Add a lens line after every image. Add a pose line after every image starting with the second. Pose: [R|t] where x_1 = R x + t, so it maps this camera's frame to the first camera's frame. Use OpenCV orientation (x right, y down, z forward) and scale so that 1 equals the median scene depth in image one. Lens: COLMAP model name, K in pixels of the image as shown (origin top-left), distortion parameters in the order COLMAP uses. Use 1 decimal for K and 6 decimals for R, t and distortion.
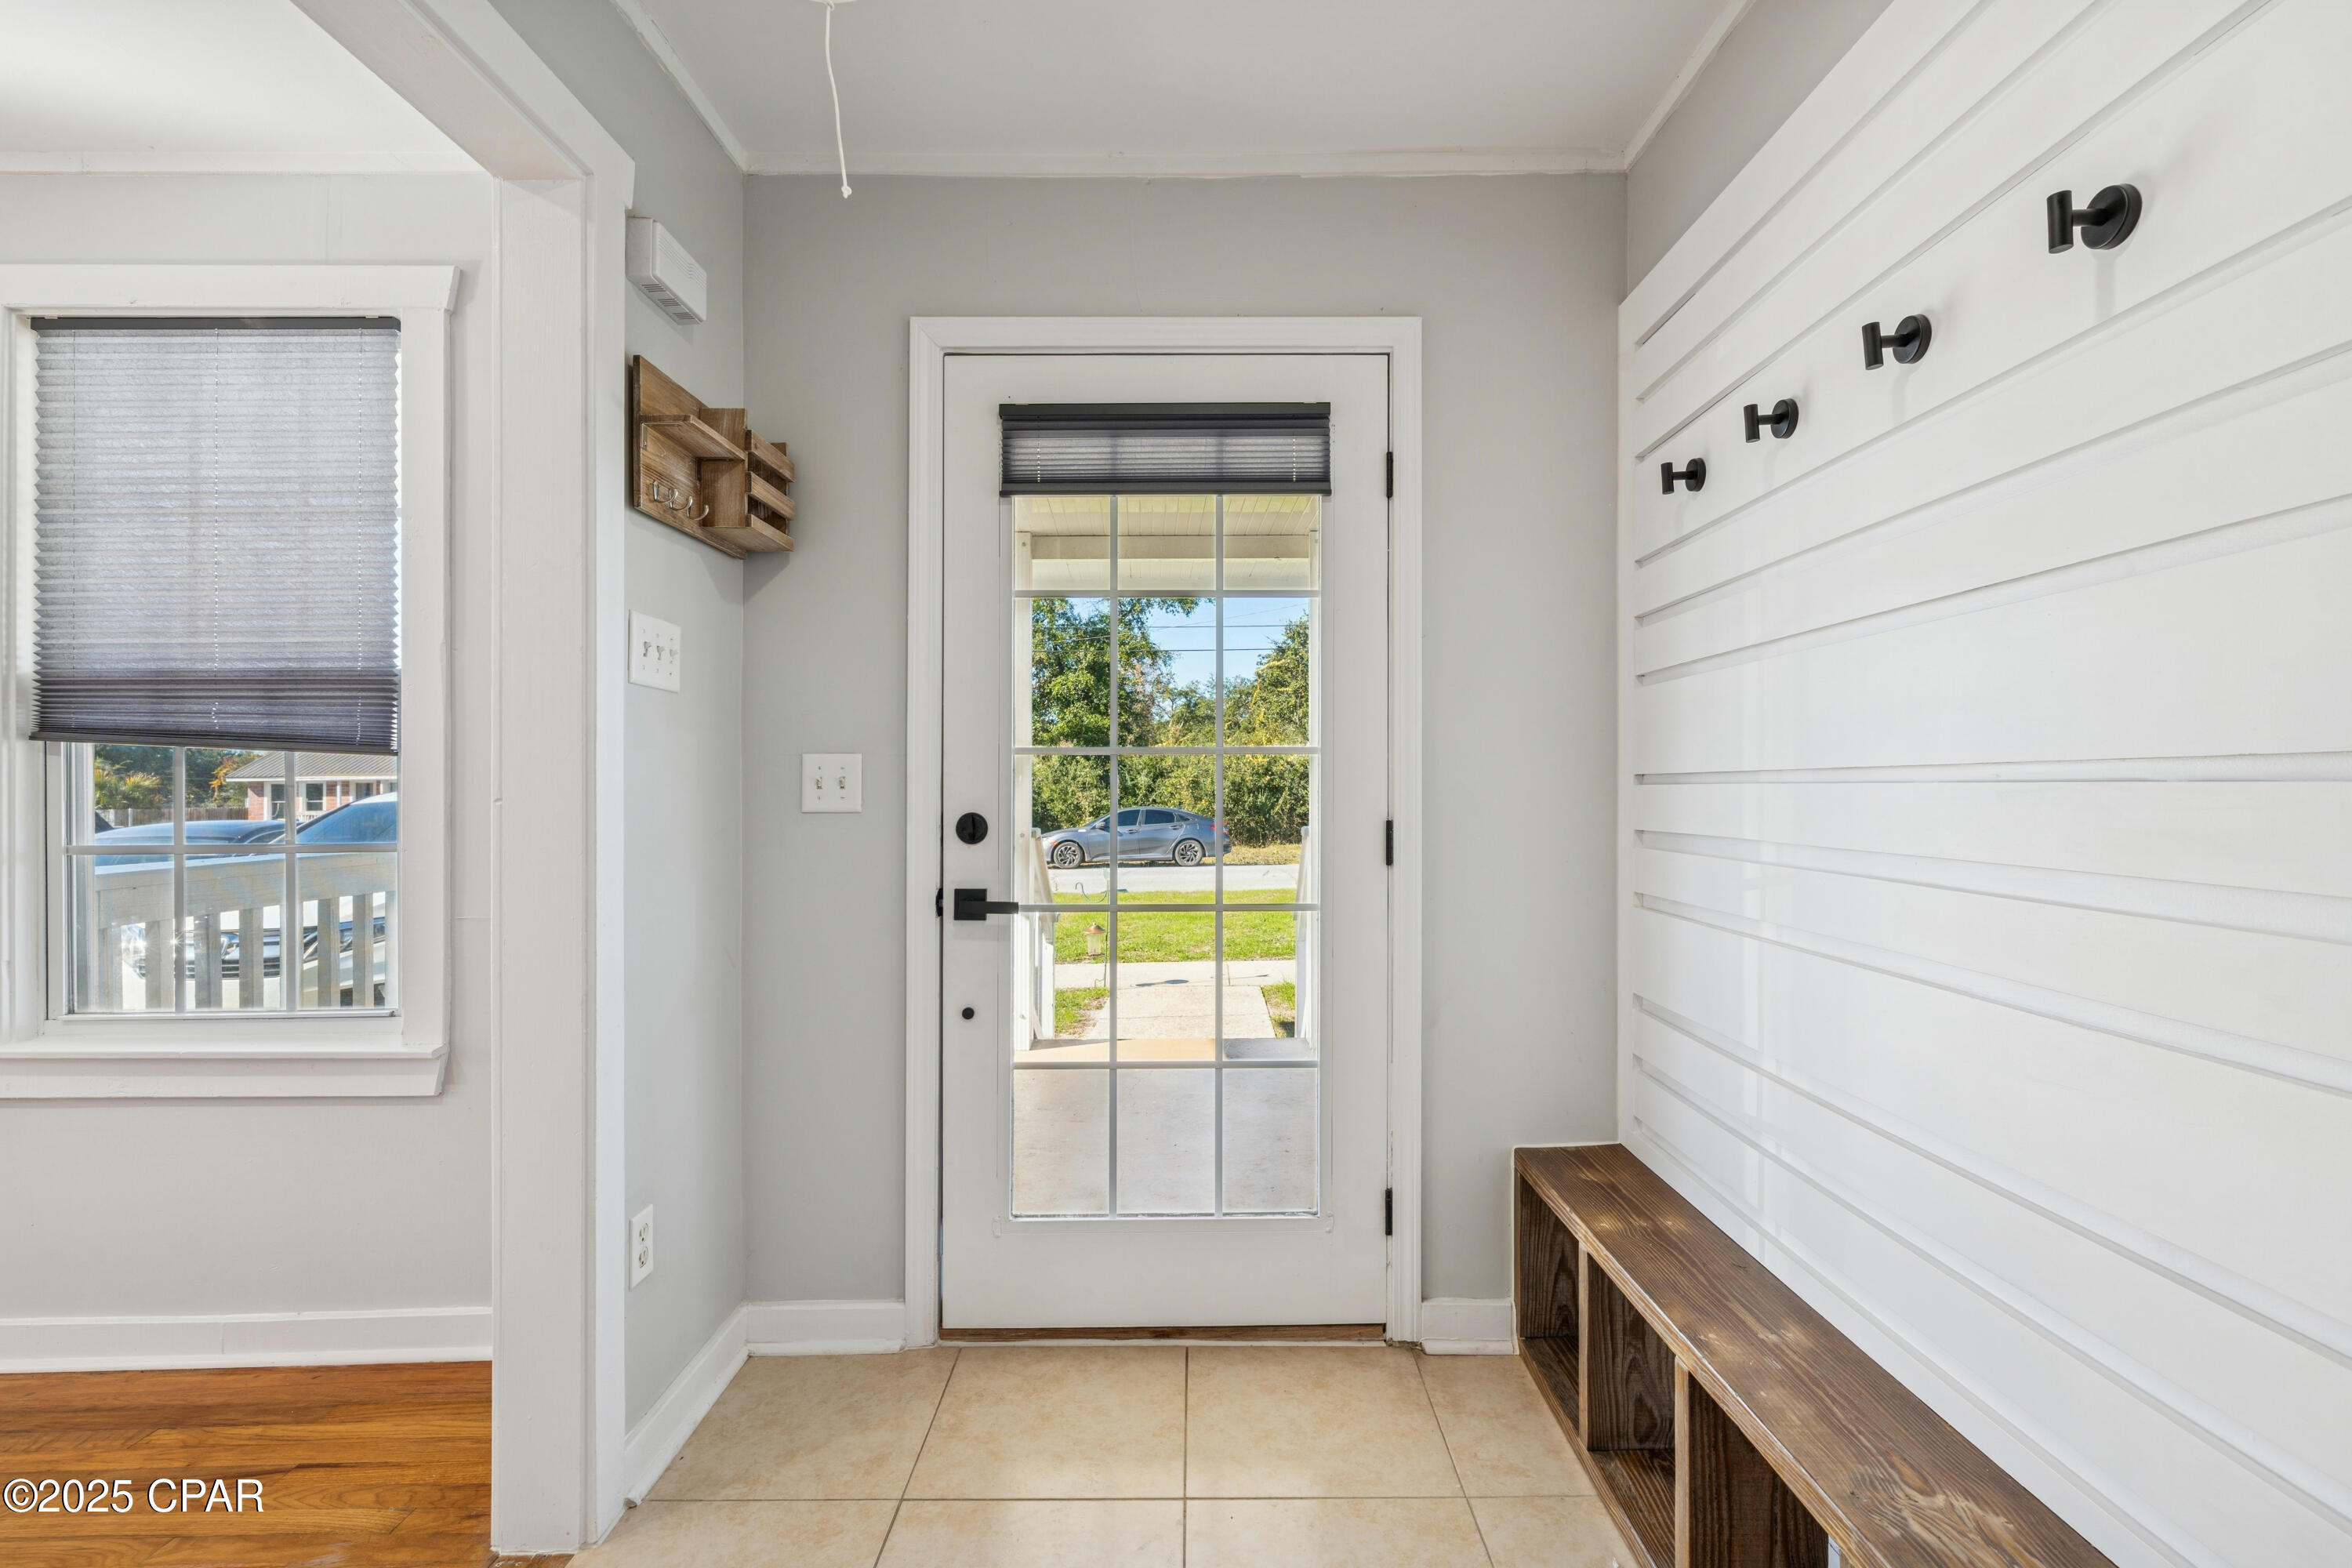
lens RADIAL K [[1074.0, 0, 1176.0], [0, 1074.0, 784.0], [0, 0, 1]] dist [-0.000833, 0.003652]
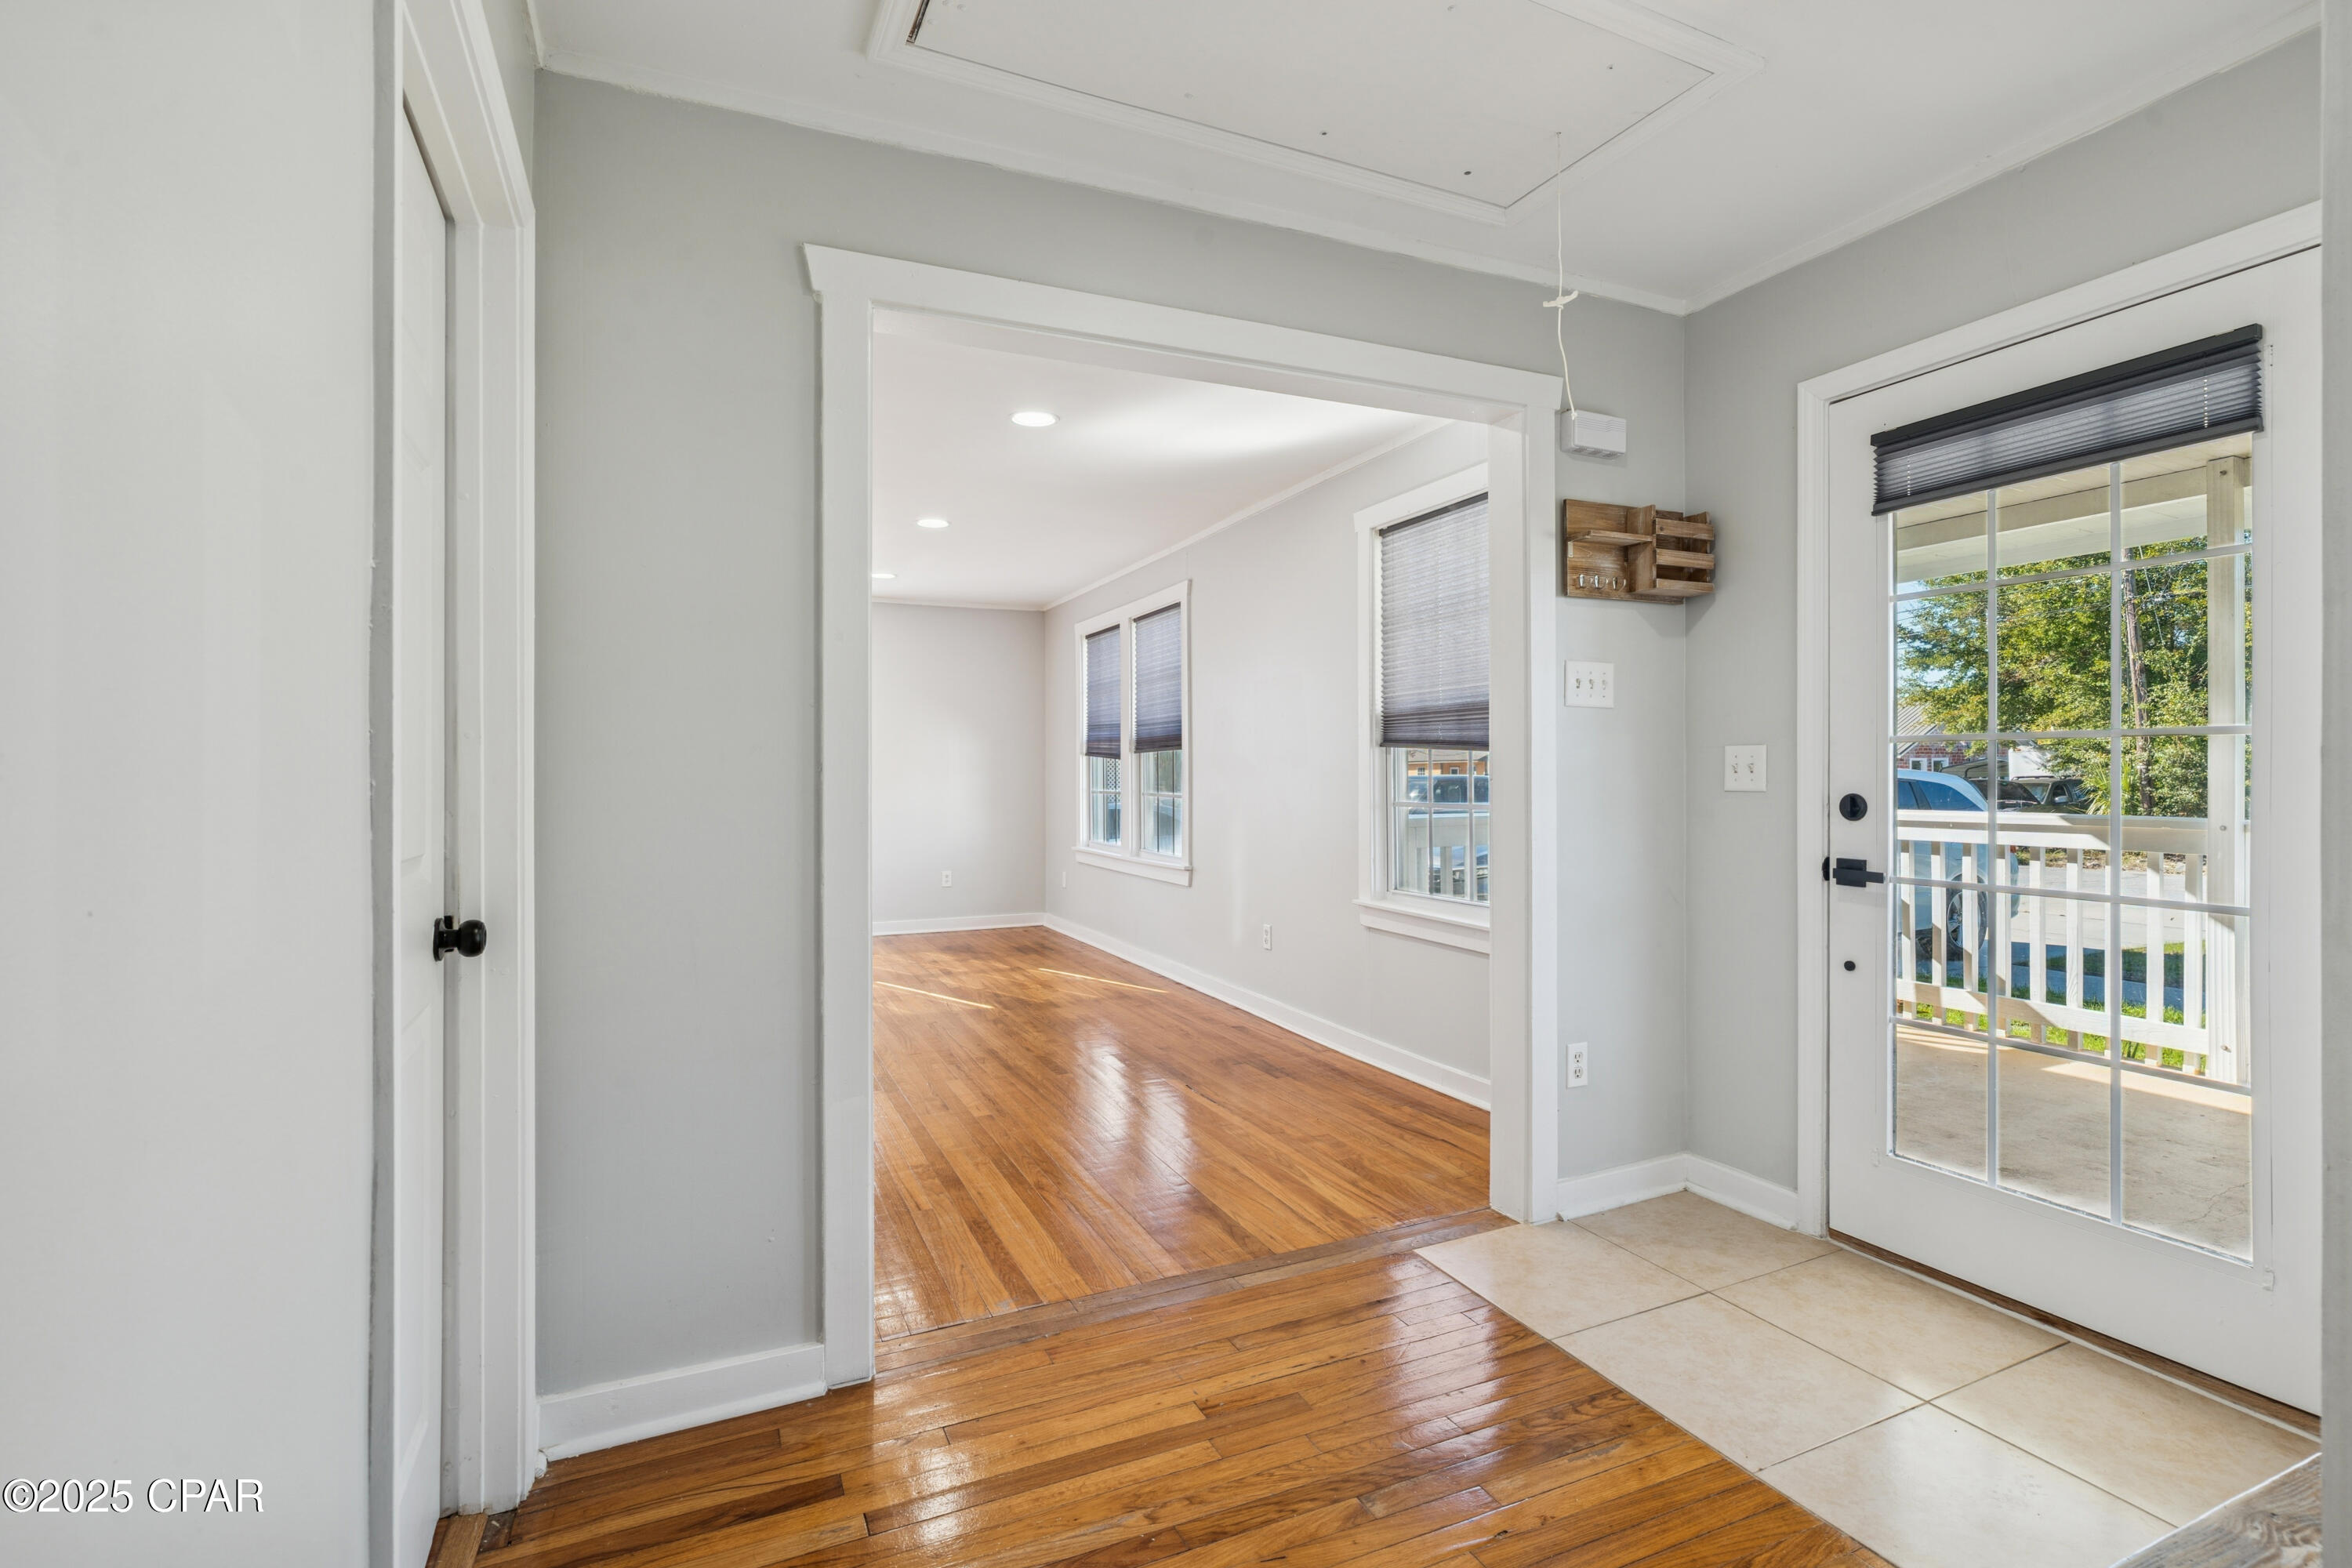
lens RADIAL K [[1097.2, 0, 1179.9], [0, 1097.2, 763.5], [0, 0, 1]] dist [0.000091, -0.000150]
pose [[0.413883, -0.005856, -0.910311, 0.589715], [0.009461, 0.999953, -0.002131, -0.010012], [0.910281, -0.007731, 0.413919, -0.150875]]
